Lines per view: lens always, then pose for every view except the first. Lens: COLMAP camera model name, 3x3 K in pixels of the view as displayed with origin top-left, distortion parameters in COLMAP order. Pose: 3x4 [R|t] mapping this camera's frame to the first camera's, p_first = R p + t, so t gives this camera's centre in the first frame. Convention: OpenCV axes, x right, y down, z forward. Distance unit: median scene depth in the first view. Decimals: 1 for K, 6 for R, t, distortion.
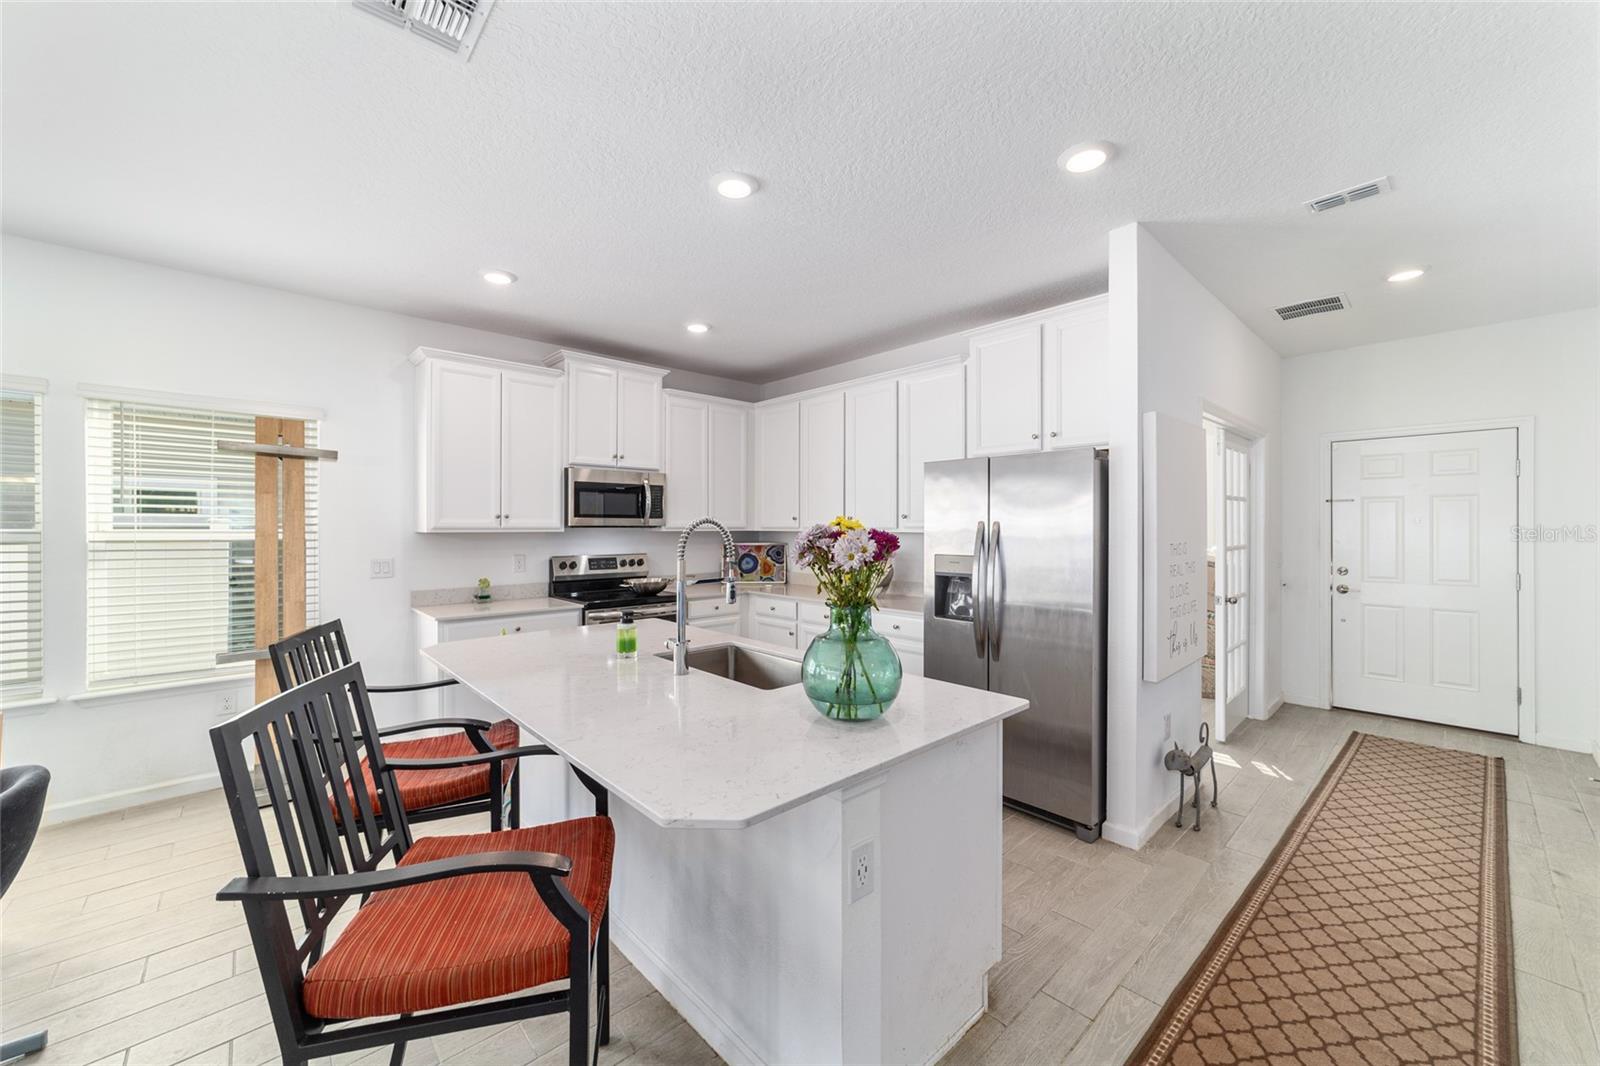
lens RADIAL K [[614.1, 0, 798.2], [0, 614.1, 528.9], [0, 0, 1]] dist [-0.020377, 0.008808]
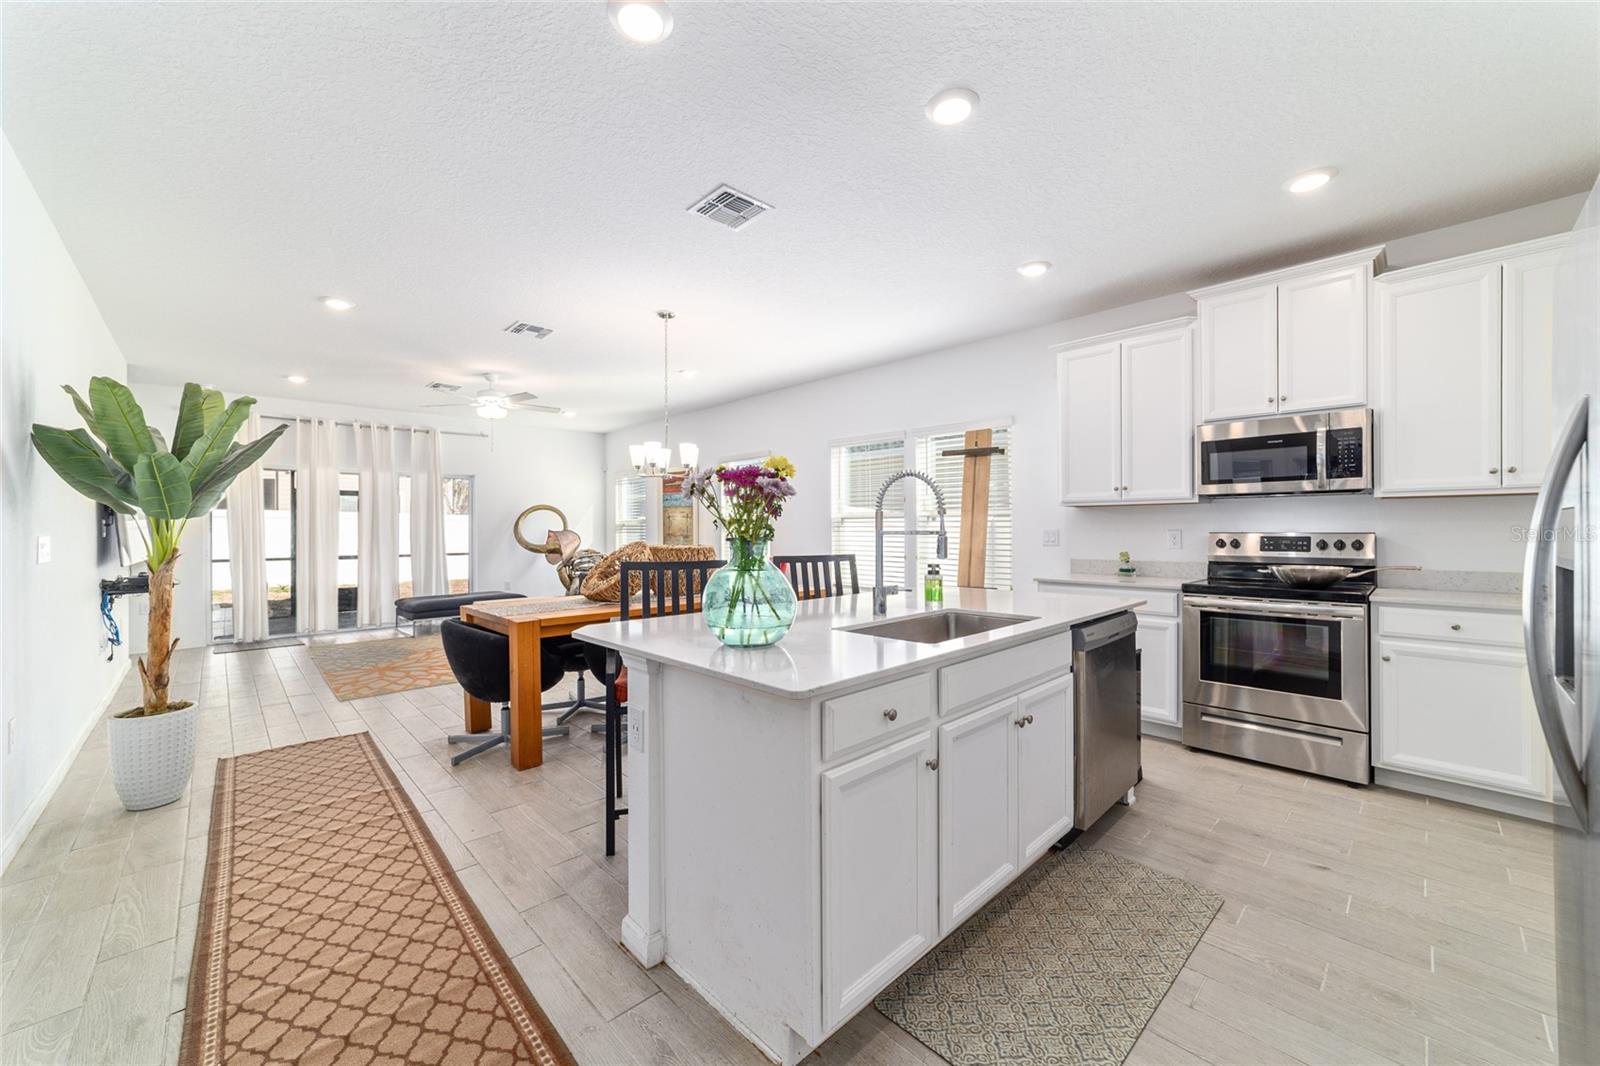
lens RADIAL K [[614.1, 0, 798.2], [0, 614.1, 528.9], [0, 0, 1]] dist [-0.020377, 0.008808]
pose [[0.025295, -0.000286, -0.999680, 0.455846], [0.000415, 1.000000, -0.000276, 0.041930], [0.999680, -0.000408, 0.025295, 0.419542]]
